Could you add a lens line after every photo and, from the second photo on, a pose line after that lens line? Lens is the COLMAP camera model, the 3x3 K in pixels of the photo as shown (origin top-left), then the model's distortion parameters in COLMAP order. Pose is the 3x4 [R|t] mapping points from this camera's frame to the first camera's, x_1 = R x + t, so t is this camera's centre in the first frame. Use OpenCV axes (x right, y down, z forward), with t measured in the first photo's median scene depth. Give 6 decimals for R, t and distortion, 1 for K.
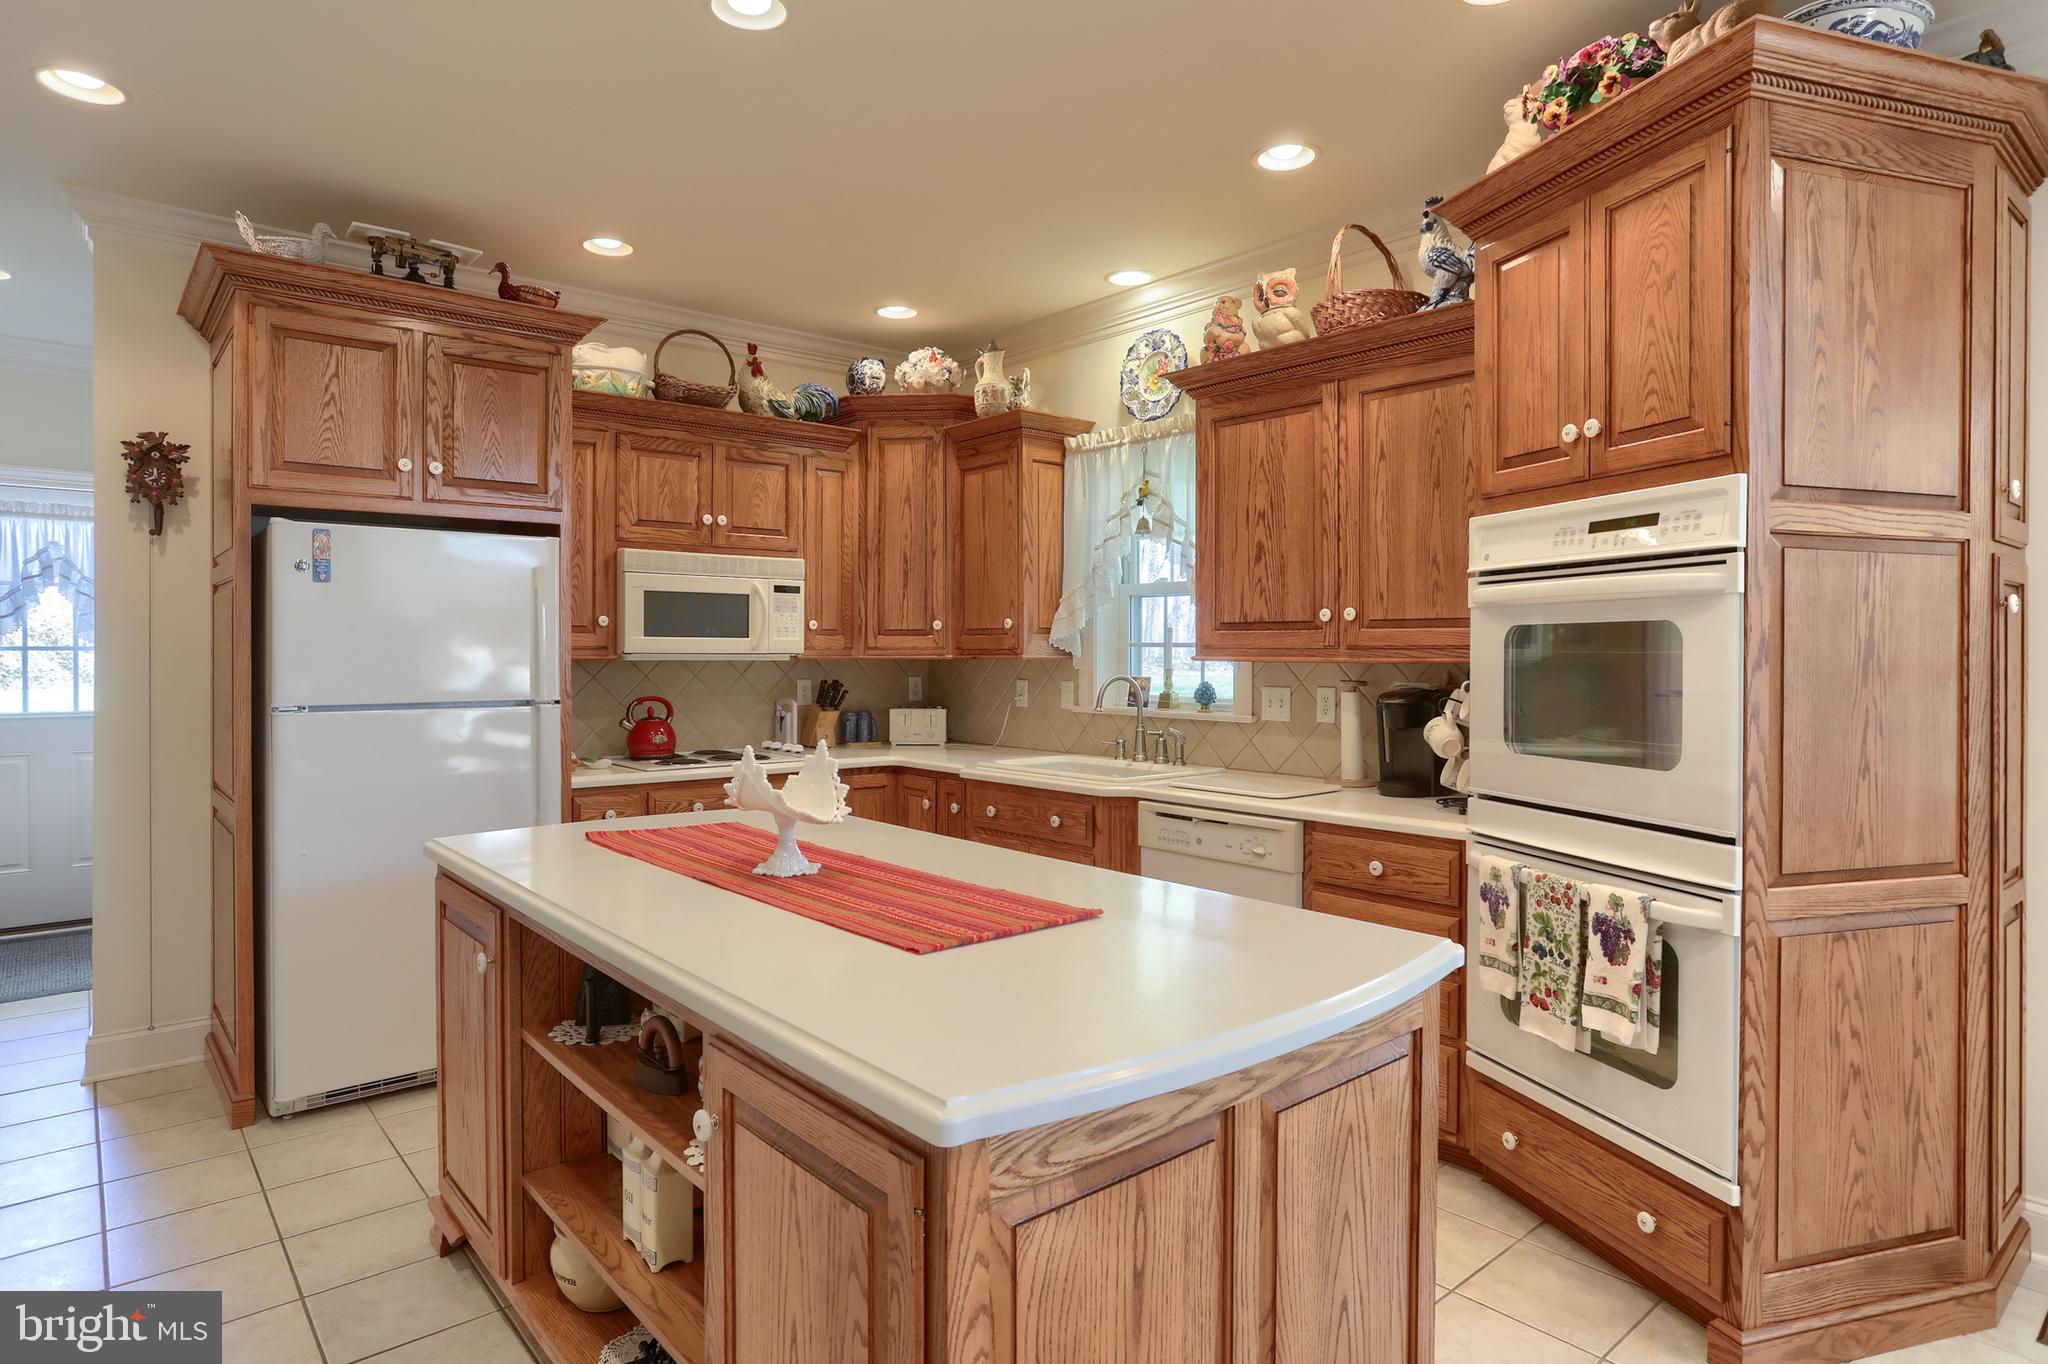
lens RADIAL K [[1129.0, 0, 1031.8], [0, 1129.0, 656.9], [0, 0, 1]] dist [-0.053428, 0.002169]
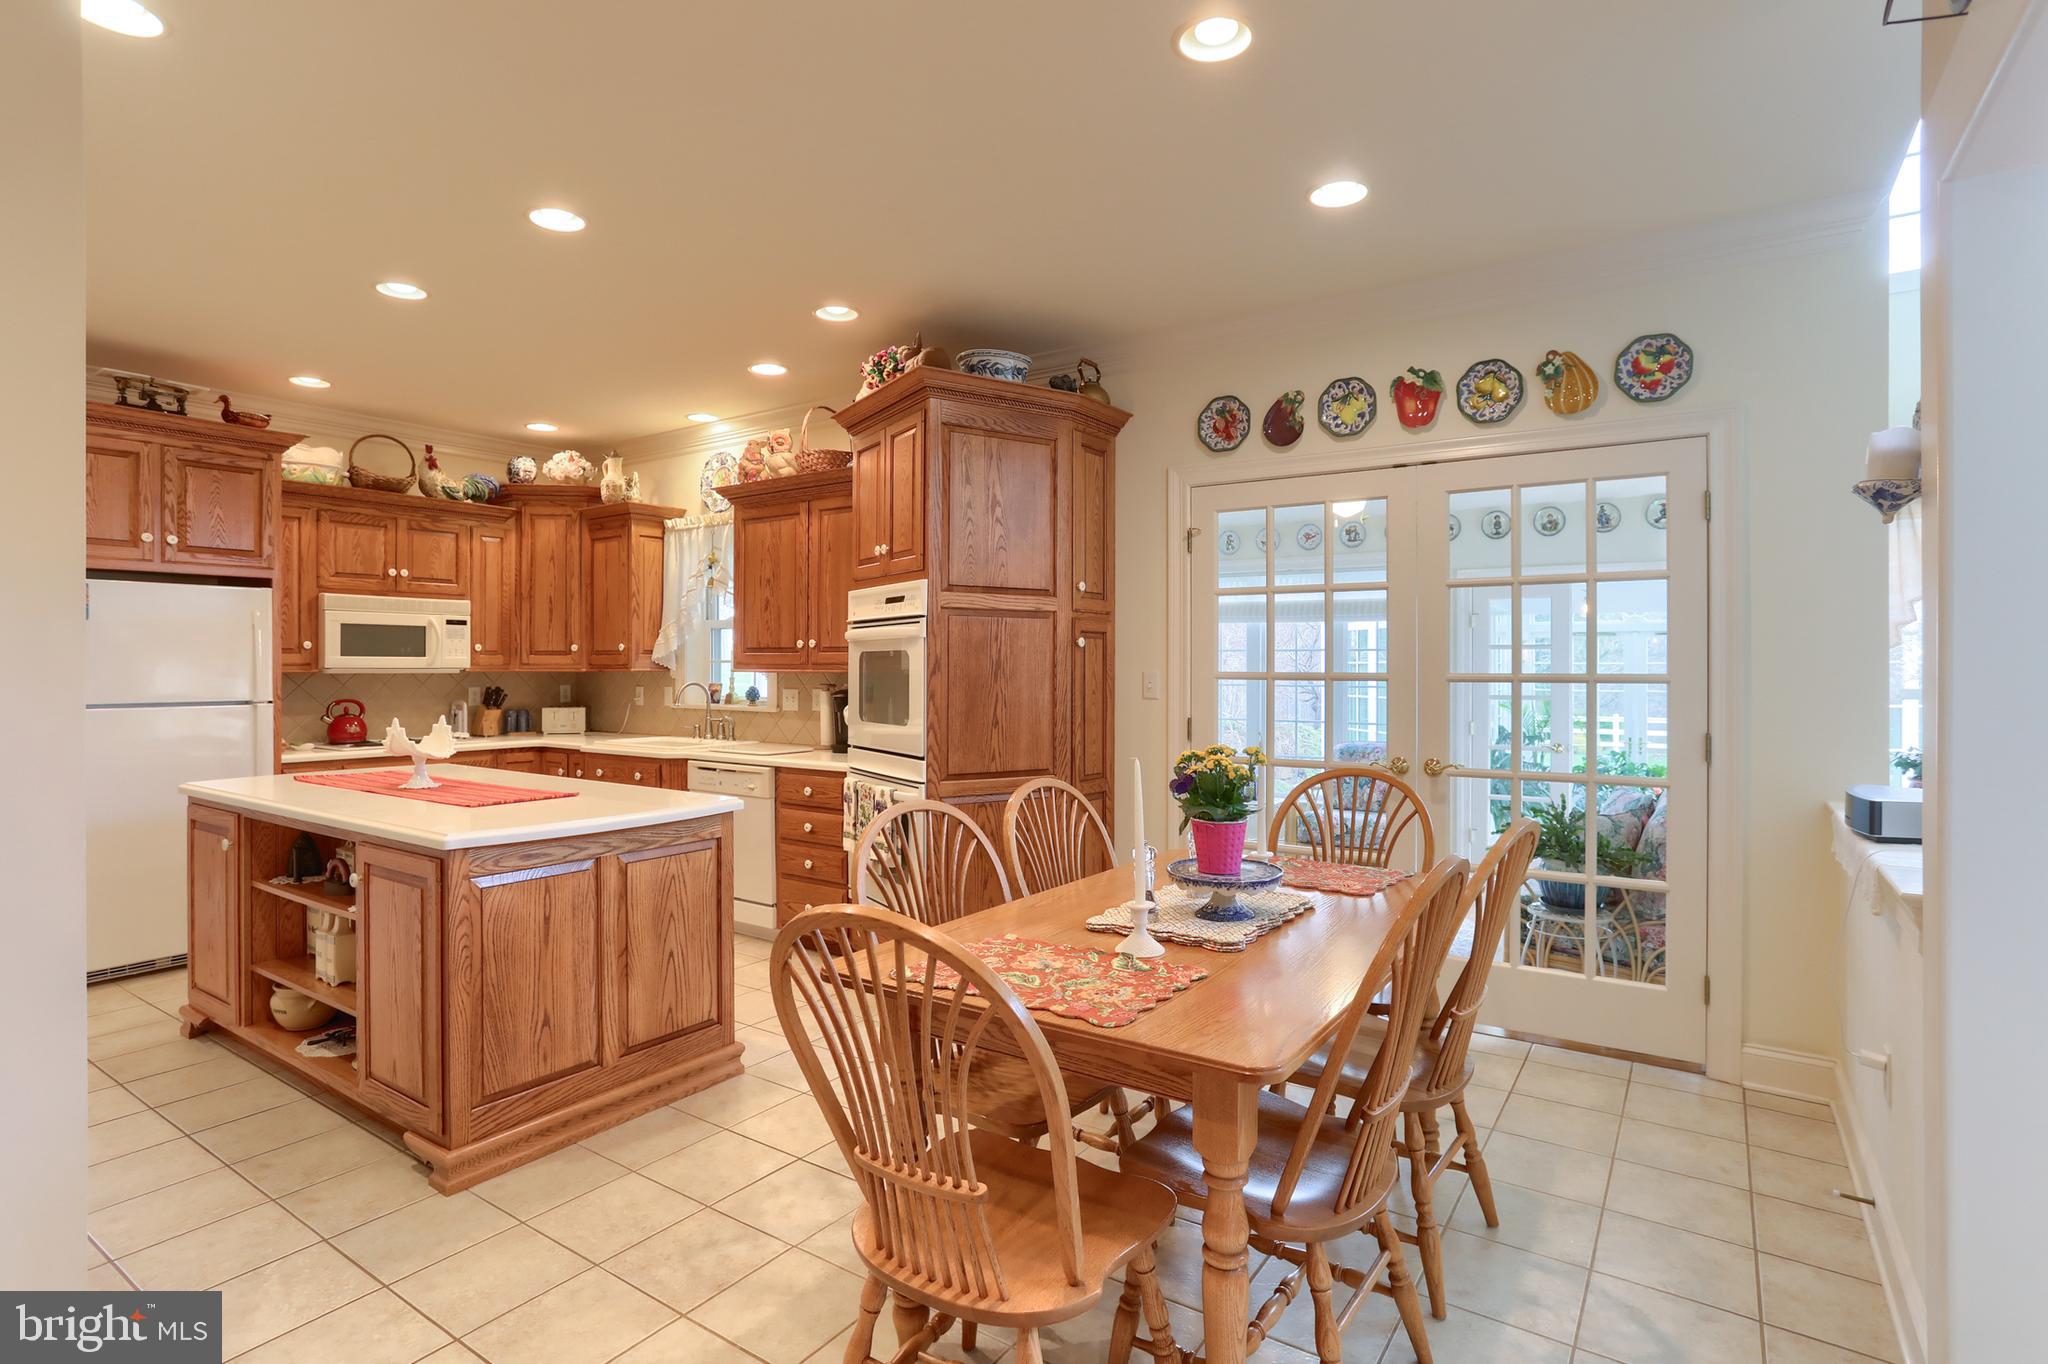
lens RADIAL K [[1006.9, 0, 1020.3], [0, 1006.9, 665.9], [0, 0, 1]] dist [-0.035653, 0.014101]
pose [[0.967535, -0.002331, 0.252725, 0.199083], [0.003347, 0.999988, -0.003591, 0.001190], [-0.252713, 0.004320, 0.967532, -0.508588]]
